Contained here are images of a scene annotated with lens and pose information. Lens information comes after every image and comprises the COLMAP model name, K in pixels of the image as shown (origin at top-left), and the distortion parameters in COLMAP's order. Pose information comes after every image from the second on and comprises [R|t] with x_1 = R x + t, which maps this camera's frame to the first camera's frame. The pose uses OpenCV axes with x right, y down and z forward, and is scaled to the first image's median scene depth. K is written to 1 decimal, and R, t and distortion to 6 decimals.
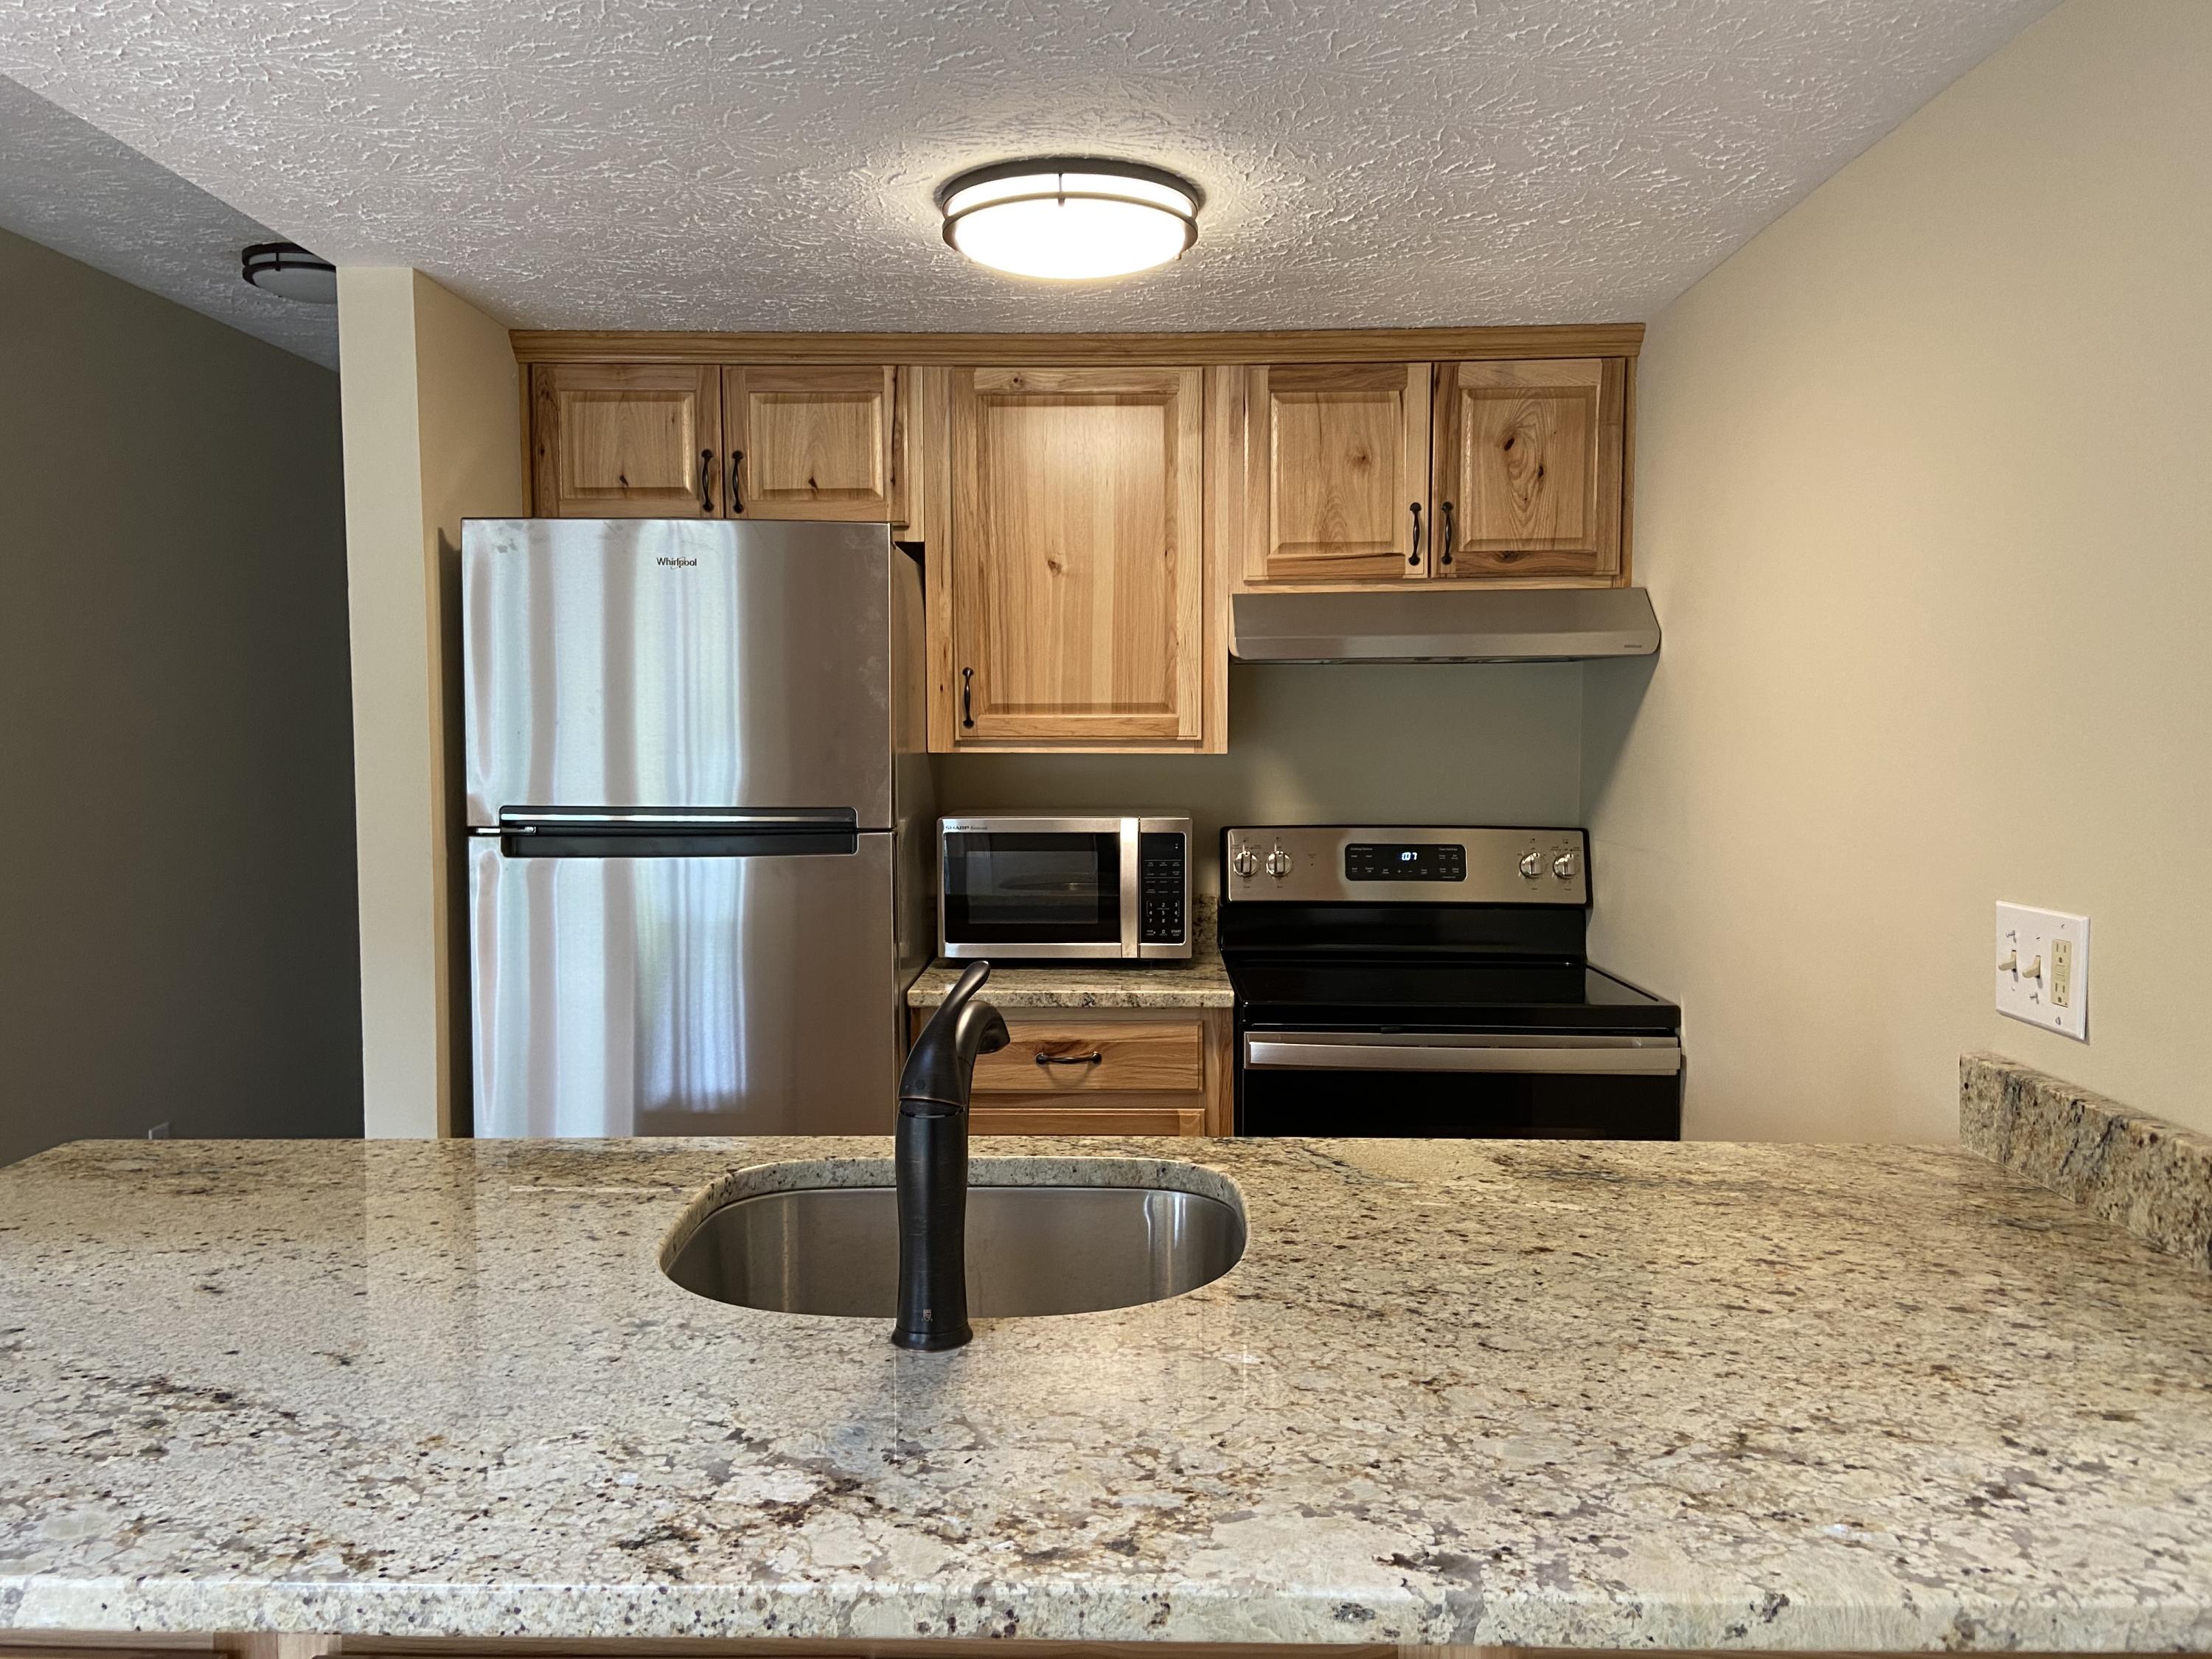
lens RADIAL K [[1647.6, 0, 1106.5], [0, 1647.6, 818.8], [0, 0, 1]] dist [0.123494, -0.149284]
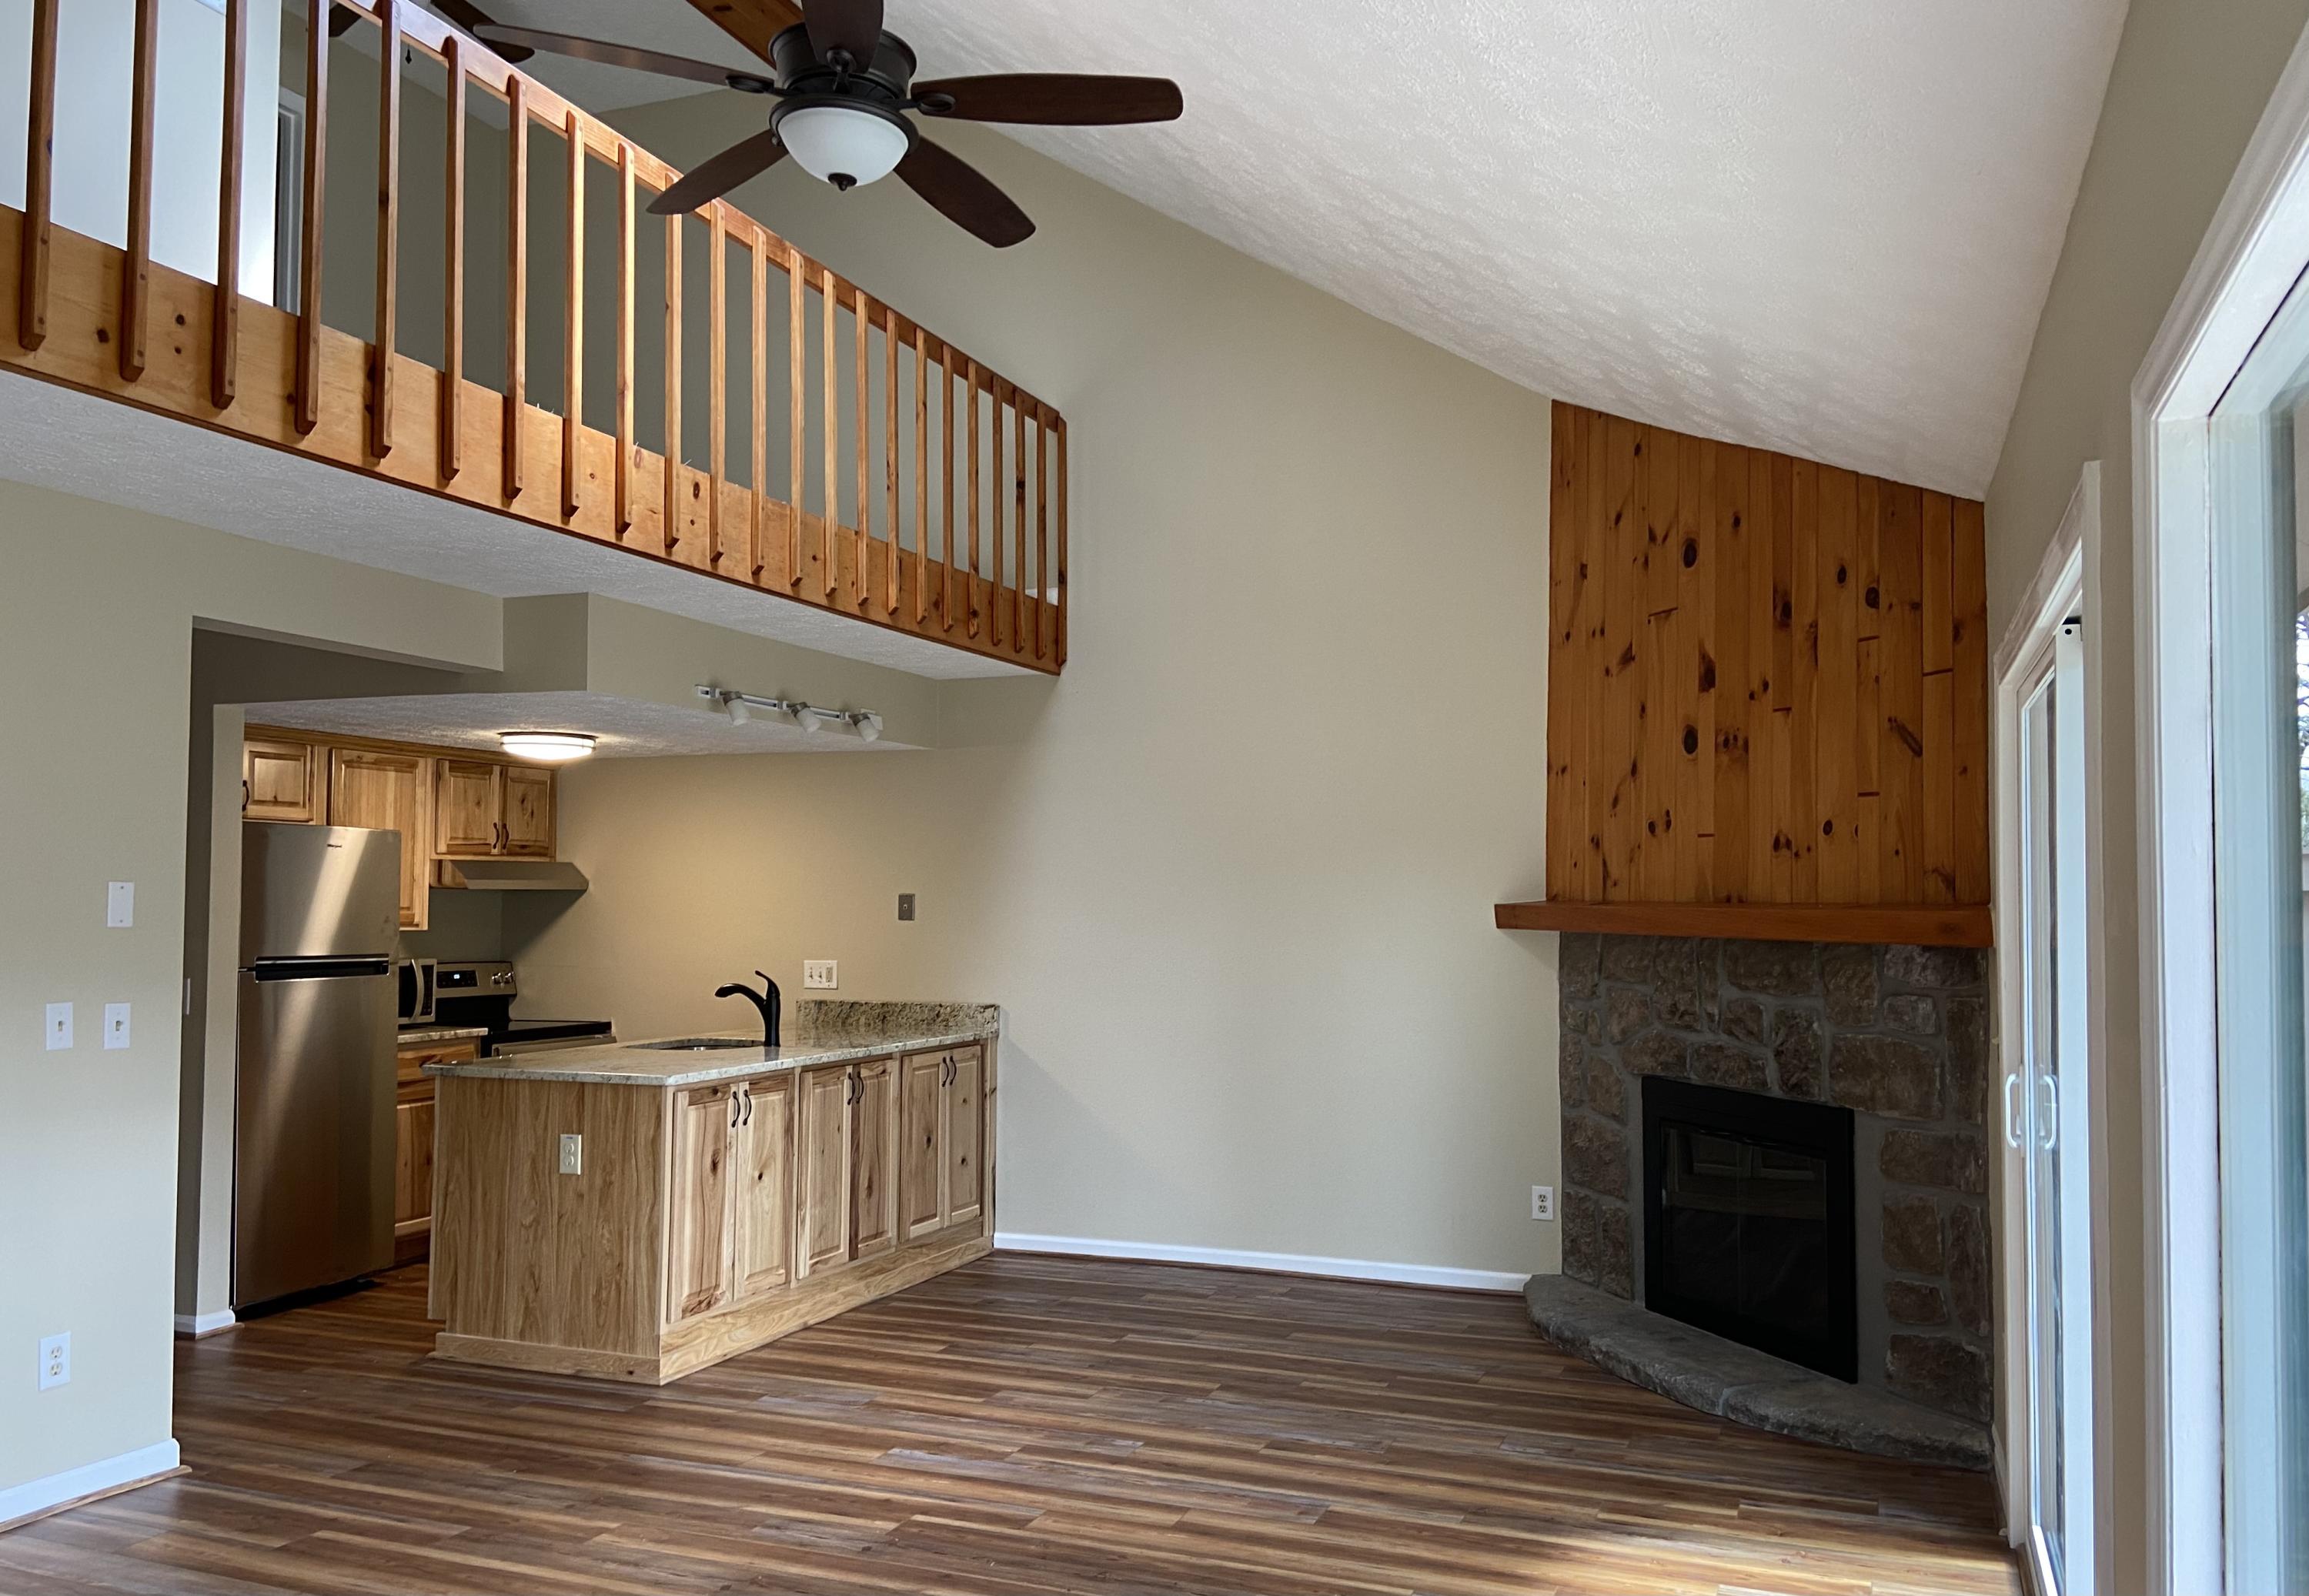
lens RADIAL K [[1727.0, 0, 1163.1], [0, 1727.0, 847.0], [0, 0, 1]] dist [0.055036, -0.000434]
pose [[0.364698, 0.036864, 0.930396, -1.764671], [0.050150, 0.996988, -0.059161, 0.037833], [-0.929774, 0.068235, 0.361751, -0.771226]]
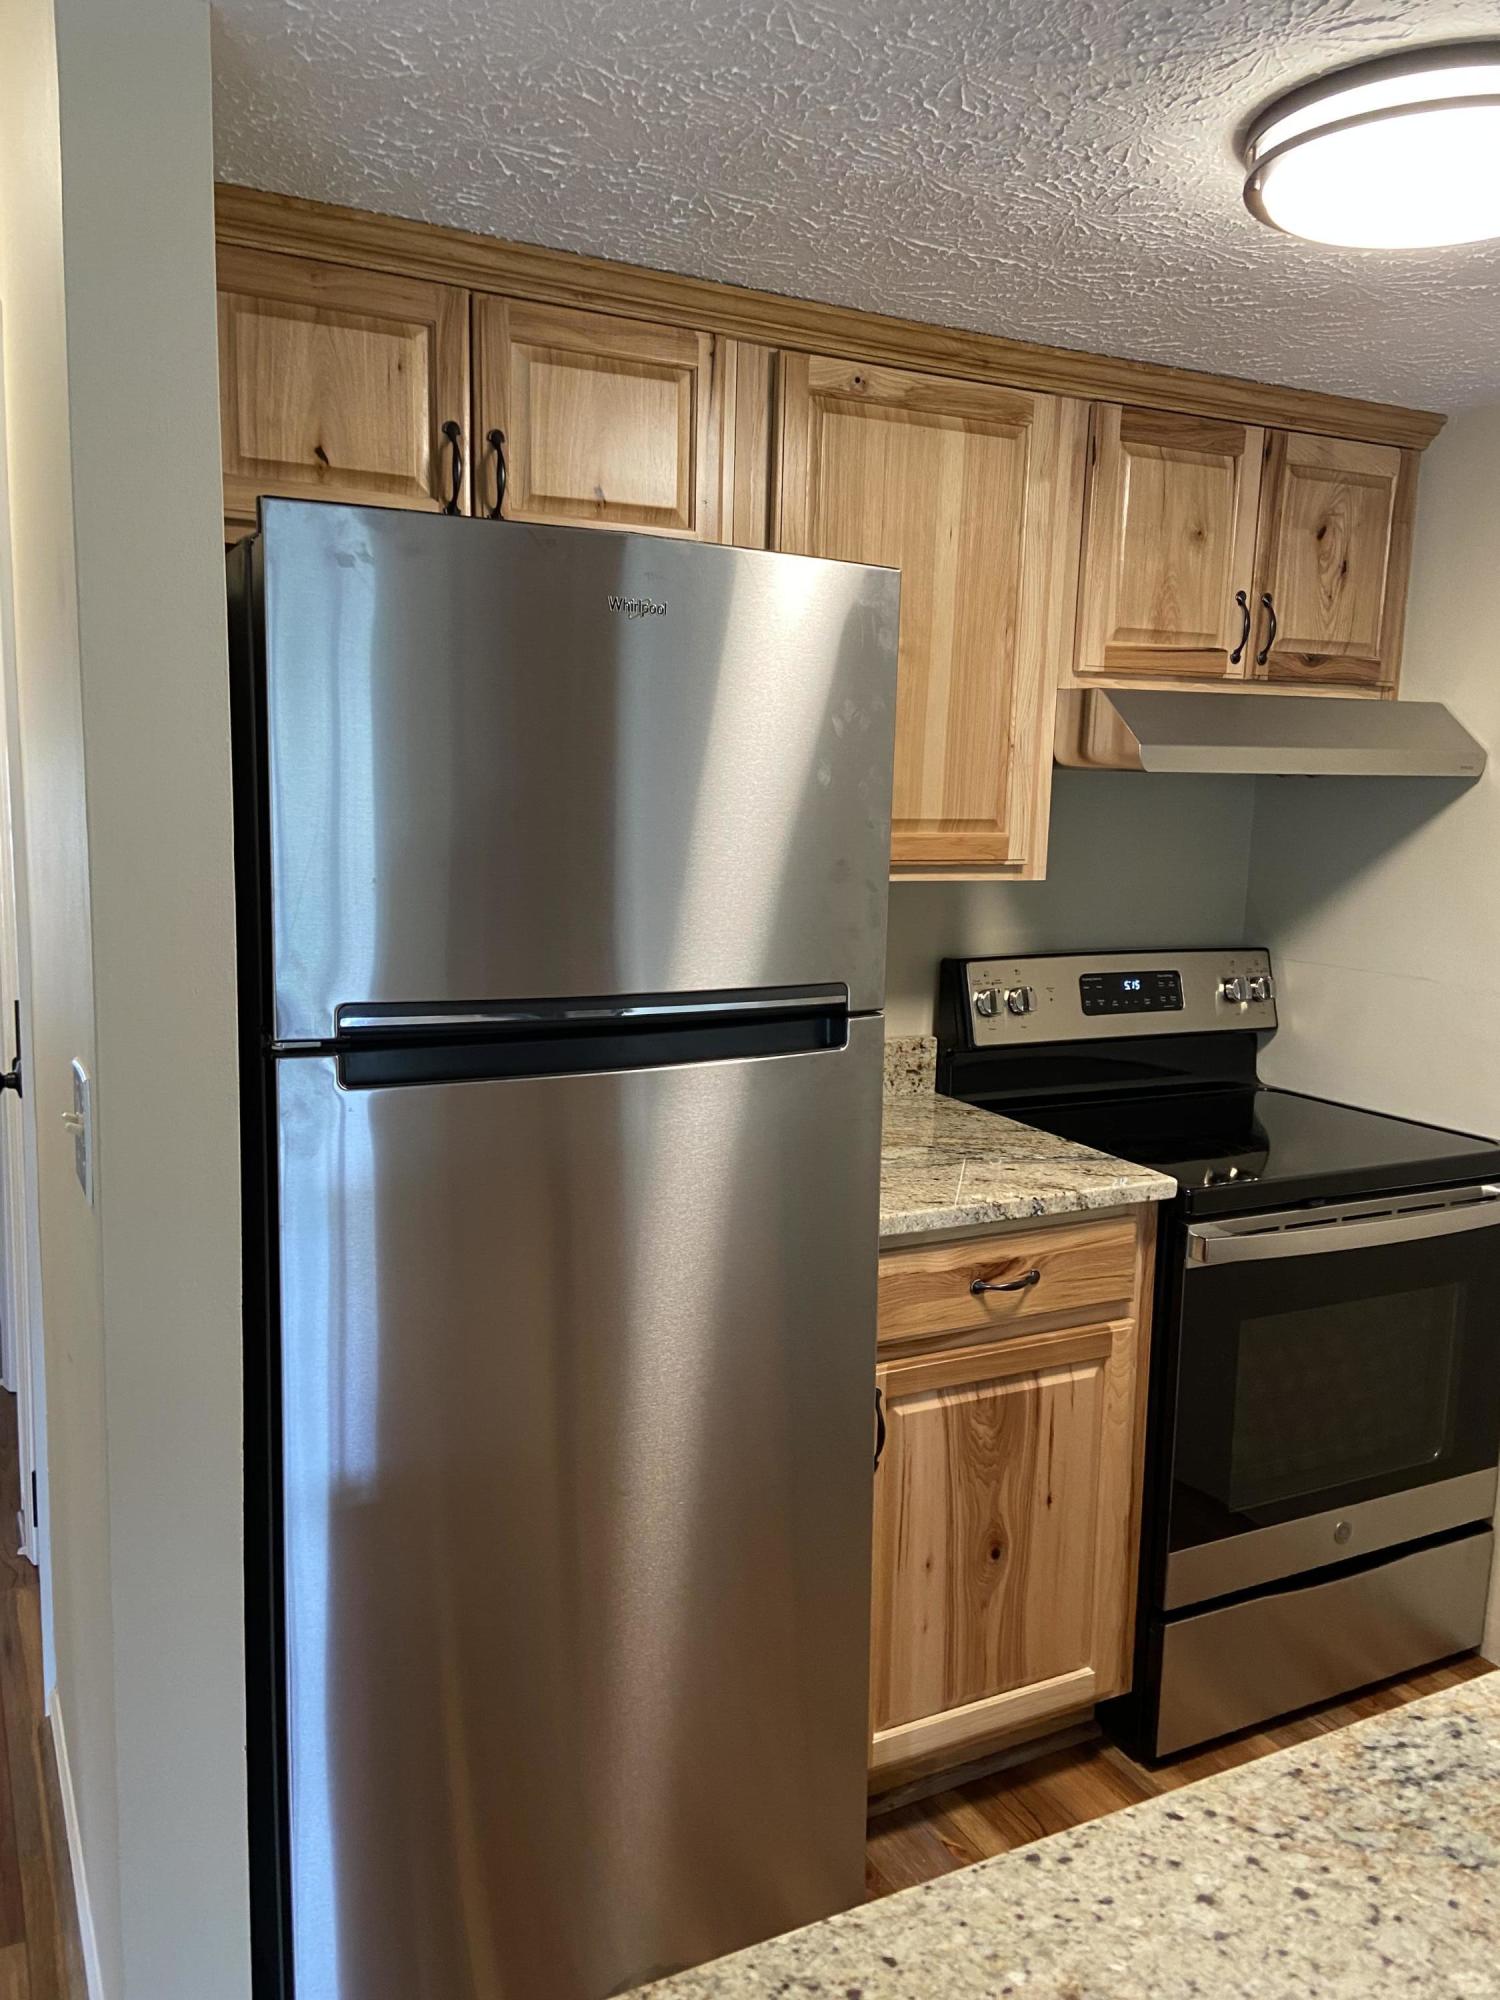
lens RADIAL K [[1489.7, 0, 756.6], [0, 1489.7, 988.0], [0, 0, 1]] dist [0.123494, -0.149284]
pose [[0.880648, -0.042801, 0.471833, -0.423204], [0.001711, 0.996192, 0.087174, -0.052415], [-0.473768, -0.075962, 0.877368, 0.406599]]
